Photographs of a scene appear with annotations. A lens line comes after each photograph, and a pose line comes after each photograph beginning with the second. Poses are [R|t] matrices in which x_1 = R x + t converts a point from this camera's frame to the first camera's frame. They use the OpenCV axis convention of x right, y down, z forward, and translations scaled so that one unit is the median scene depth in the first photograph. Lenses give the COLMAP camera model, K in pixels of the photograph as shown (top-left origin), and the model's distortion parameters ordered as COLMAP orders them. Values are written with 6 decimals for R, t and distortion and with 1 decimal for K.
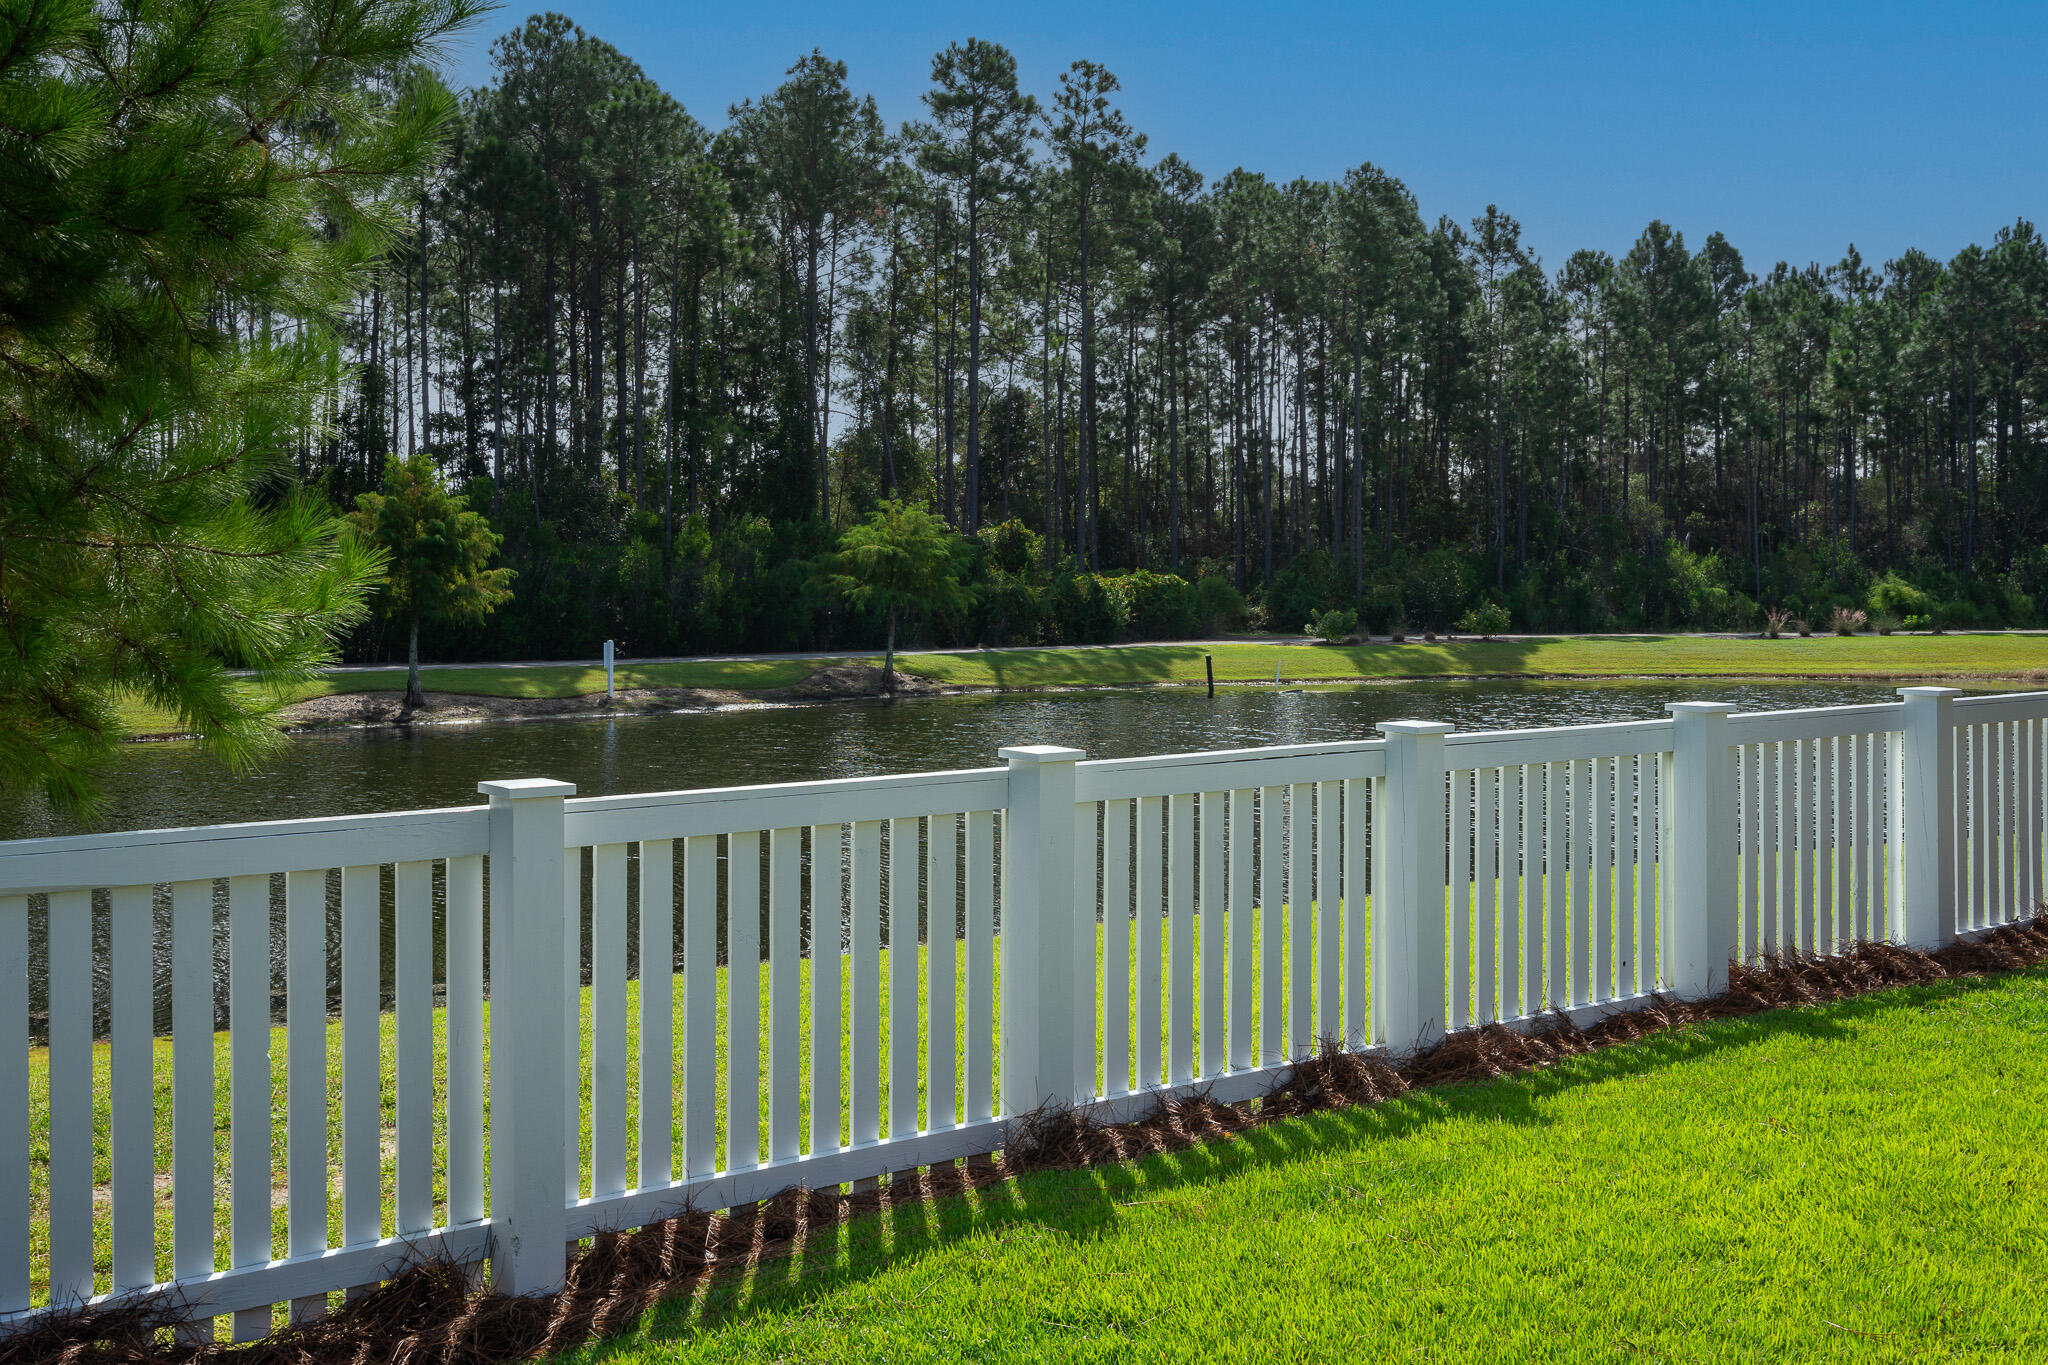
lens RADIAL K [[2066.2, 0, 1022.5], [0, 2066.2, 671.4], [0, 0, 1]] dist [0.010765, 0.000000]
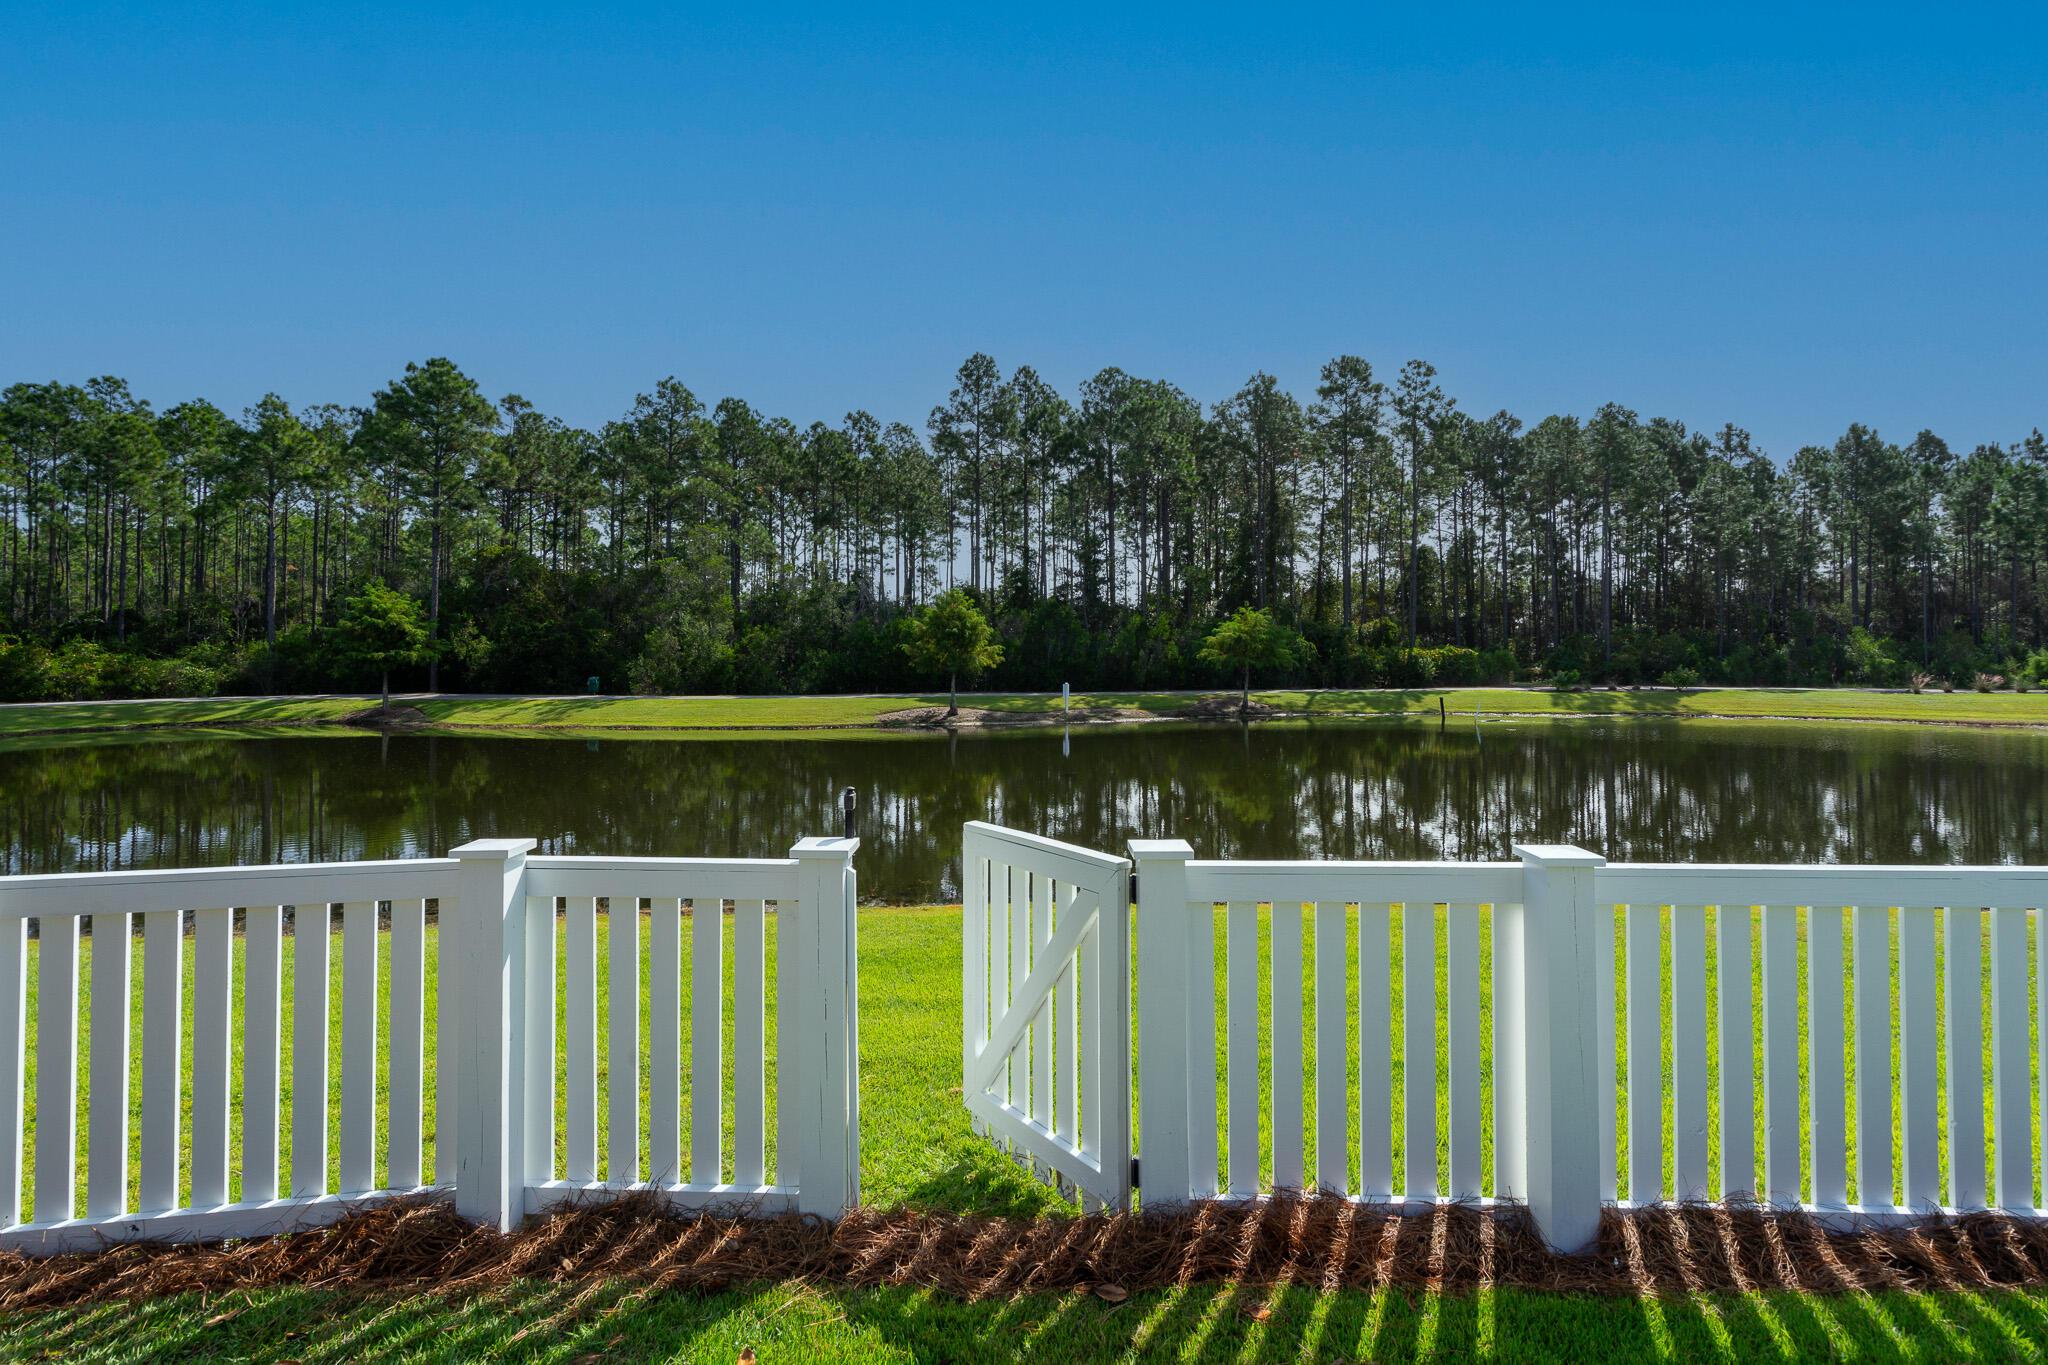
lens RADIAL K [[987.1, 0, 1023.7], [0, 987.1, 667.3], [0, 0, 1]] dist [-0.002515, 0.001053]
pose [[0.902715, 0.013865, -0.430016, 0.084883], [-0.024082, 0.999542, -0.018327, -0.006082], [0.429565, 0.026900, 0.902635, 0.083332]]
